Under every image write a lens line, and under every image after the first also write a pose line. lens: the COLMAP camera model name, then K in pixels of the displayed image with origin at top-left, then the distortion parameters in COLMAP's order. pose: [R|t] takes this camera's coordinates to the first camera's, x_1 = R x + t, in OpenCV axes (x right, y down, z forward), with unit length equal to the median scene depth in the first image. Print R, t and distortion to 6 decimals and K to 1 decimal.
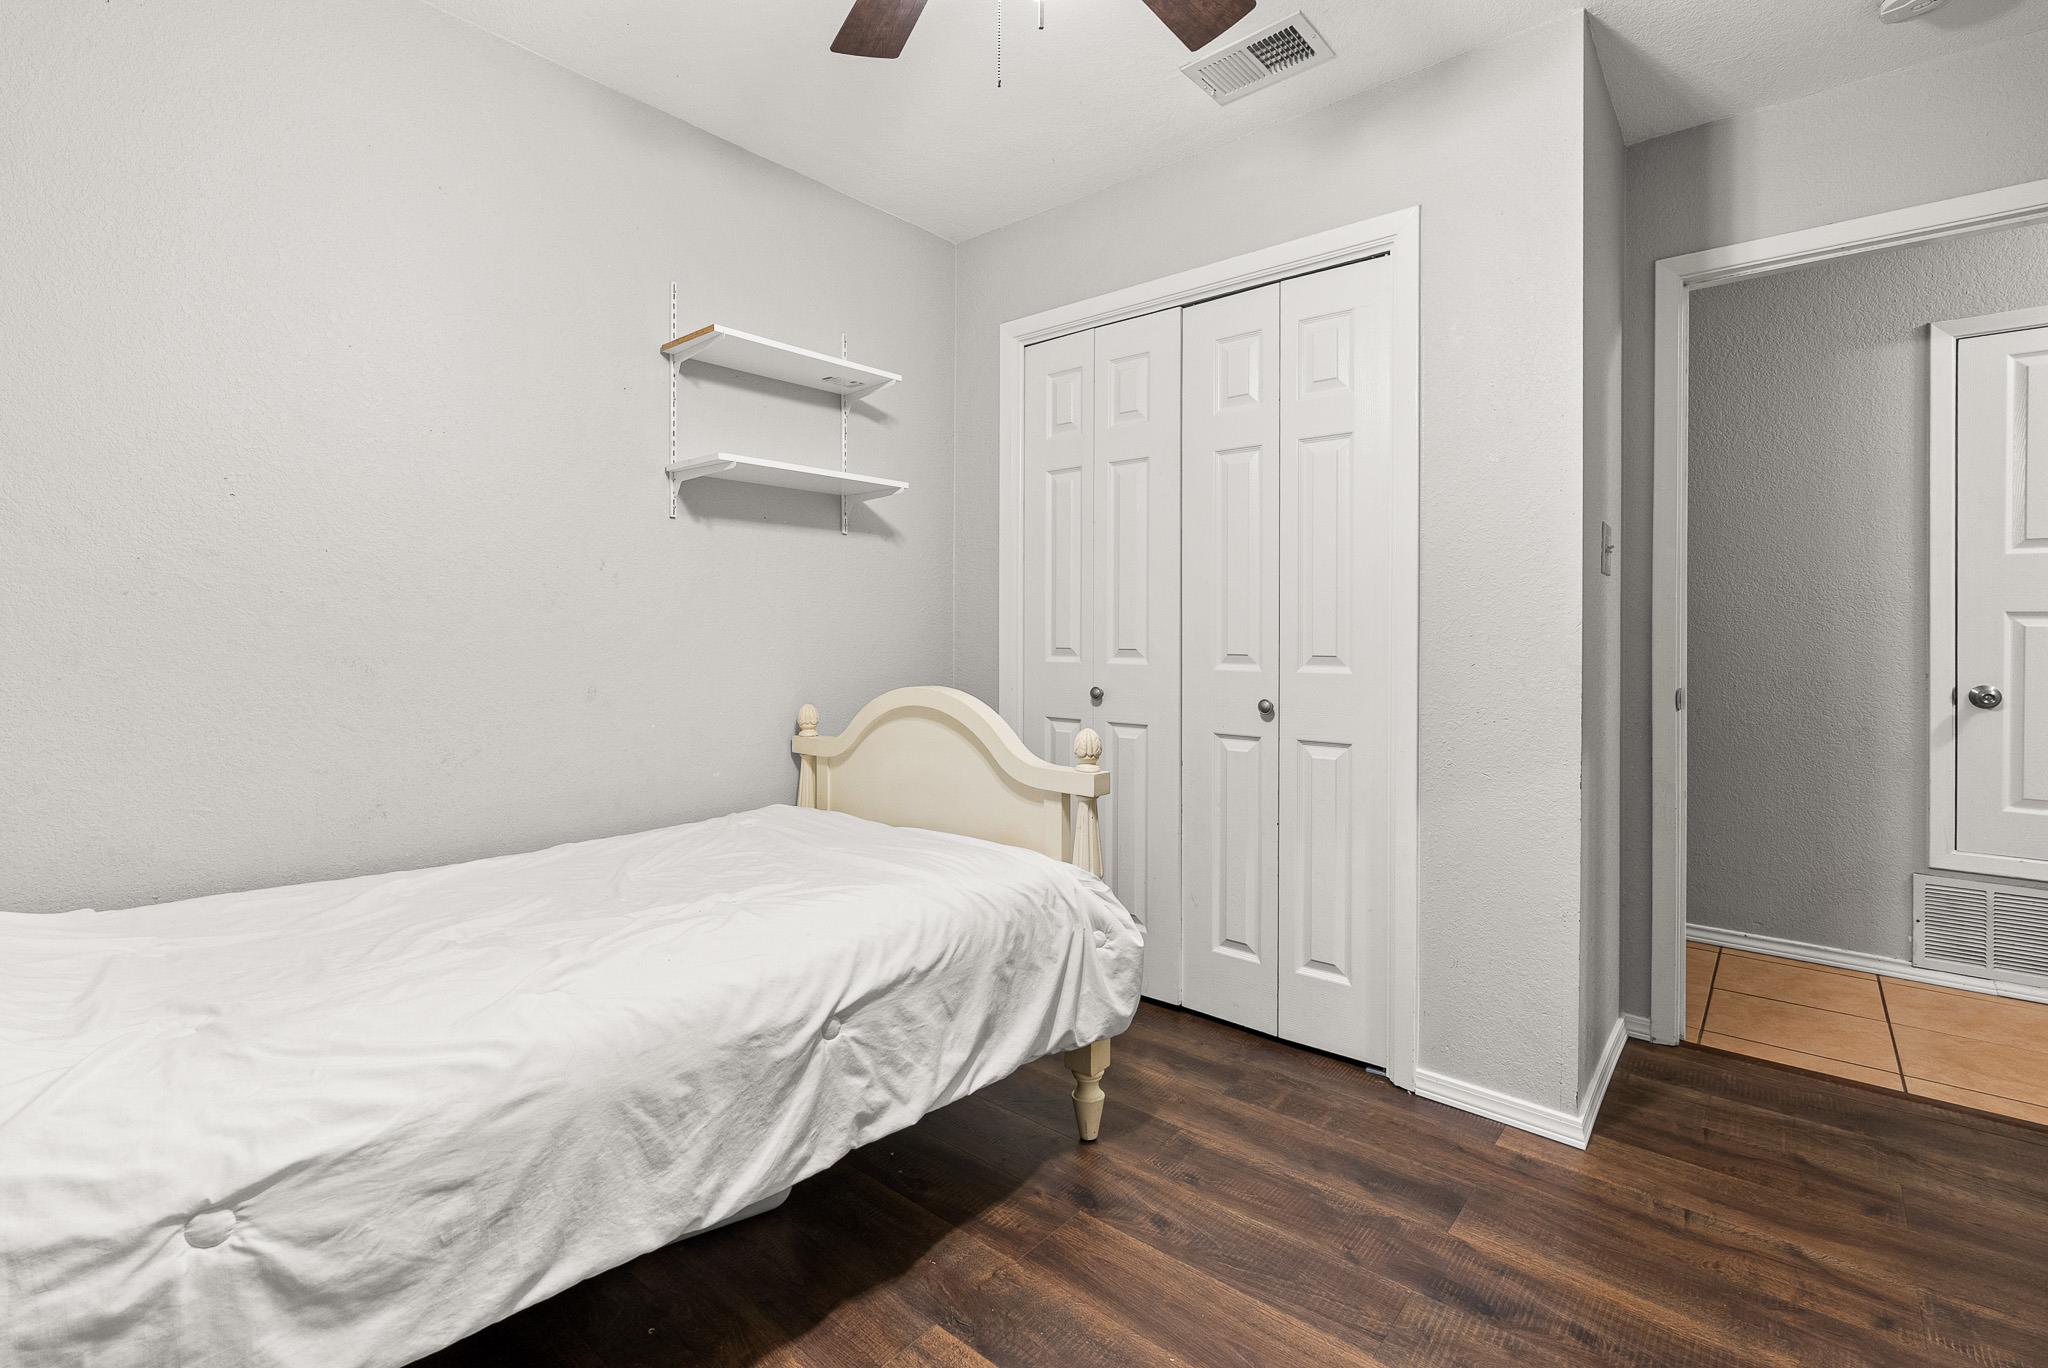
lens RADIAL K [[924.6, 0, 1024.2], [0, 924.6, 634.1], [0, 0, 1]] dist [0.001157, 0.000233]
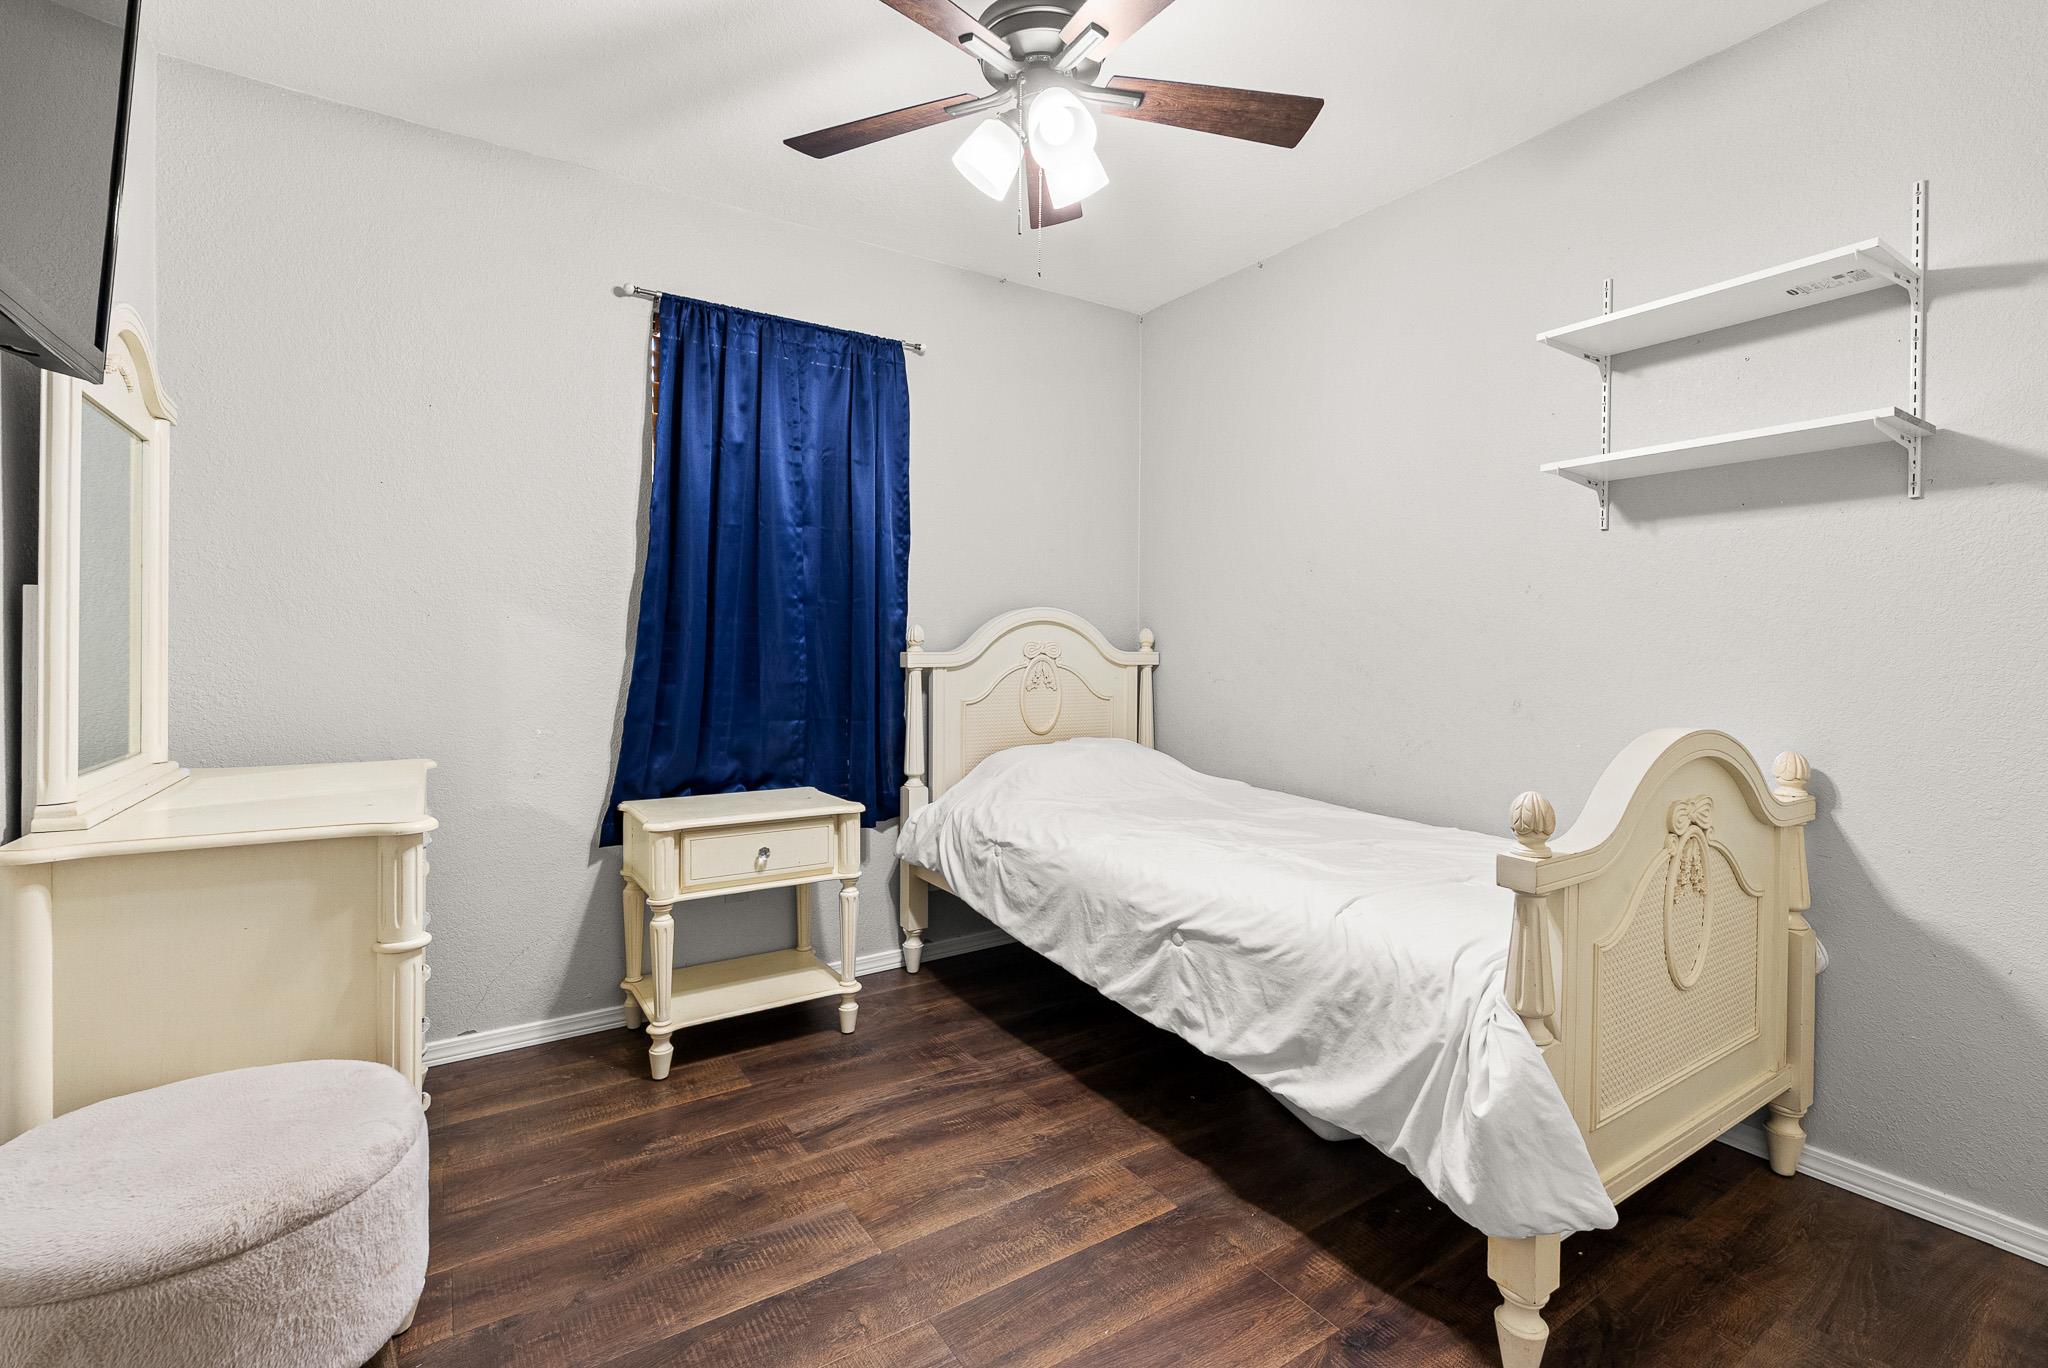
lens RADIAL K [[914.3, 0, 1018.7], [0, 914.3, 661.8], [0, 0, 1]] dist [-0.001107, 0.000094]
pose [[-0.291324, 0.013133, -0.956534, 1.174346], [-0.005721, 0.999864, 0.015471, -0.002840], [0.956607, 0.009979, -0.291210, 1.191049]]
